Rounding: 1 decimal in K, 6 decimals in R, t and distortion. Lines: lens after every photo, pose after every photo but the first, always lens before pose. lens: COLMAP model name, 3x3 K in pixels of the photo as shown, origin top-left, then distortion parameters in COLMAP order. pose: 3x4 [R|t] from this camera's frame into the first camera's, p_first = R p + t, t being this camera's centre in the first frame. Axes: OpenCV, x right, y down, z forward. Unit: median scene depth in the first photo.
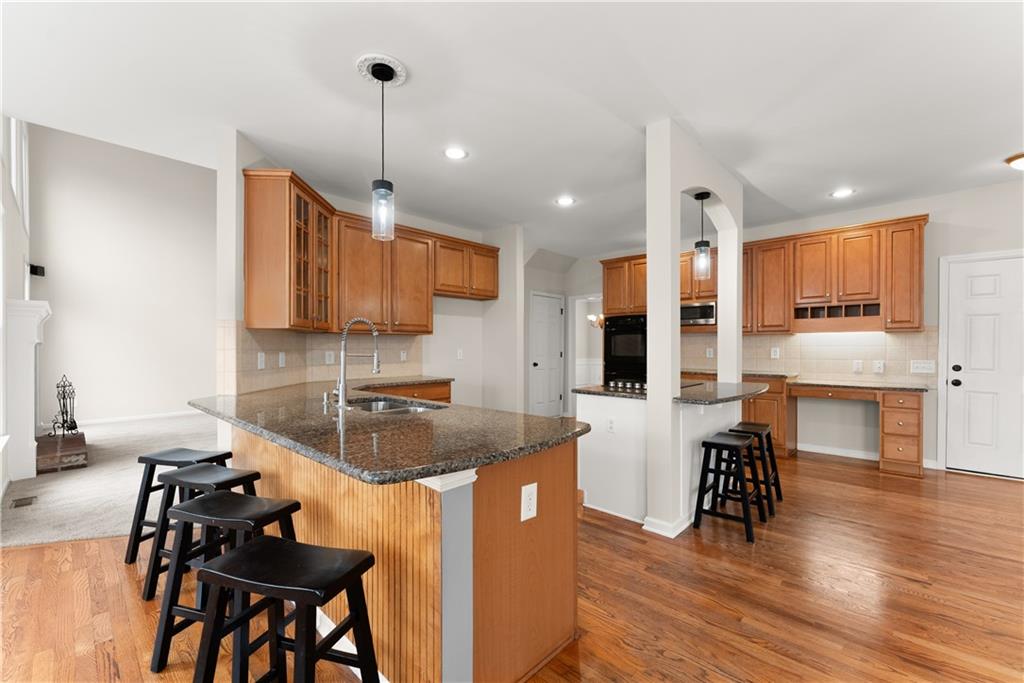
lens RADIAL K [[427.3, 0, 512.0], [0, 427.3, 348.1], [0, 0, 1]] dist [0.009228, 0.000030]
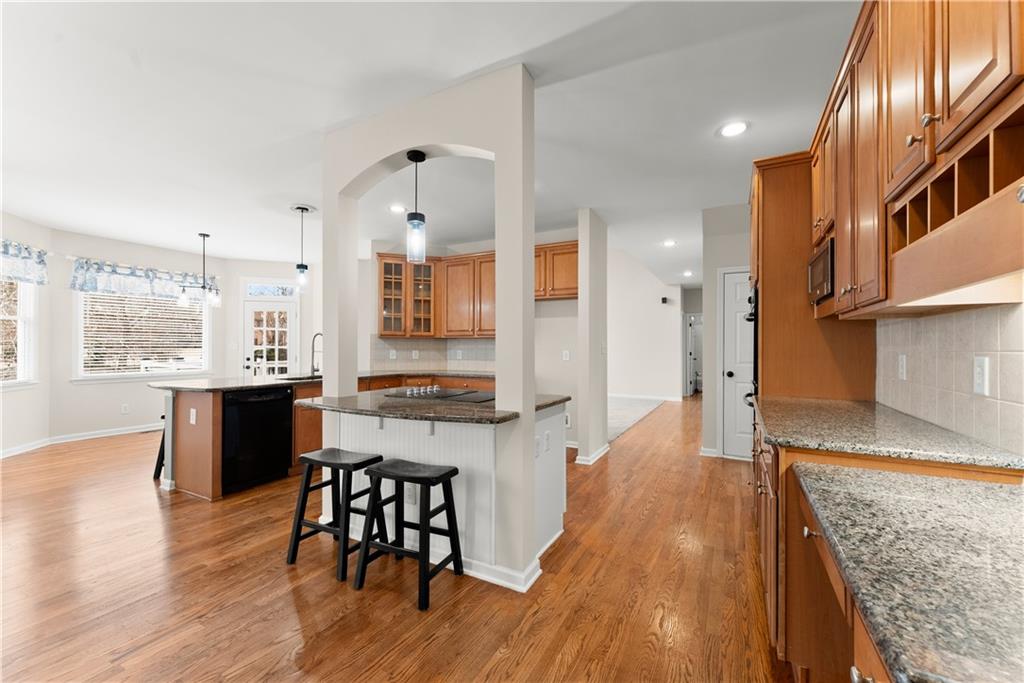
lens RADIAL K [[415.8, 0, 512.0], [0, 415.8, 341.5], [0, 0, 1]] dist [0.003645, 0.000088]
pose [[0.257633, -0.010819, -0.966182, 1.293549], [-0.009156, 0.999865, -0.013638, -0.007072], [0.966199, 0.012360, 0.257499, 1.026054]]
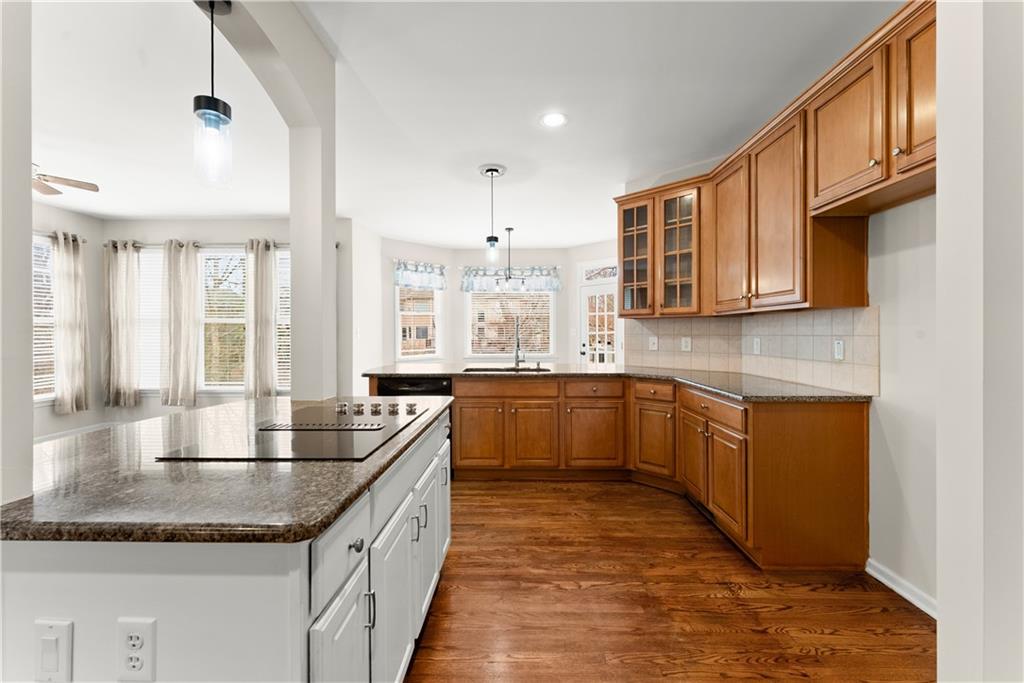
lens RADIAL K [[415.3, 0, 514.4], [0, 415.3, 337.4], [0, 0, 1]] dist [0.002263, 0.000051]
pose [[-0.740131, 0.013086, -0.672336, 0.540344], [0.002244, 0.999853, 0.016991, -0.009475], [0.672459, 0.011067, -0.740051, 1.618654]]
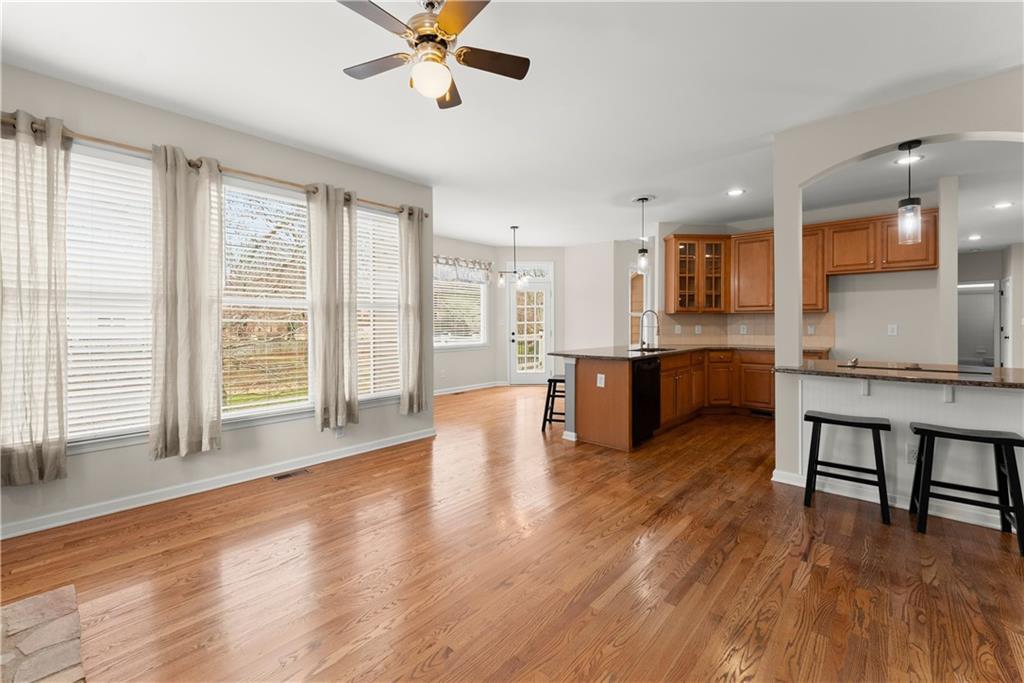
lens RADIAL K [[419.8, 0, 513.8], [0, 419.8, 323.9], [0, 0, 1]] dist [-0.000691, -0.000145]
pose [[0.012593, 0.005516, -0.999905, 1.339879], [-0.004332, 0.999976, 0.005462, -0.003152], [0.999911, 0.004263, 0.012616, 0.214009]]
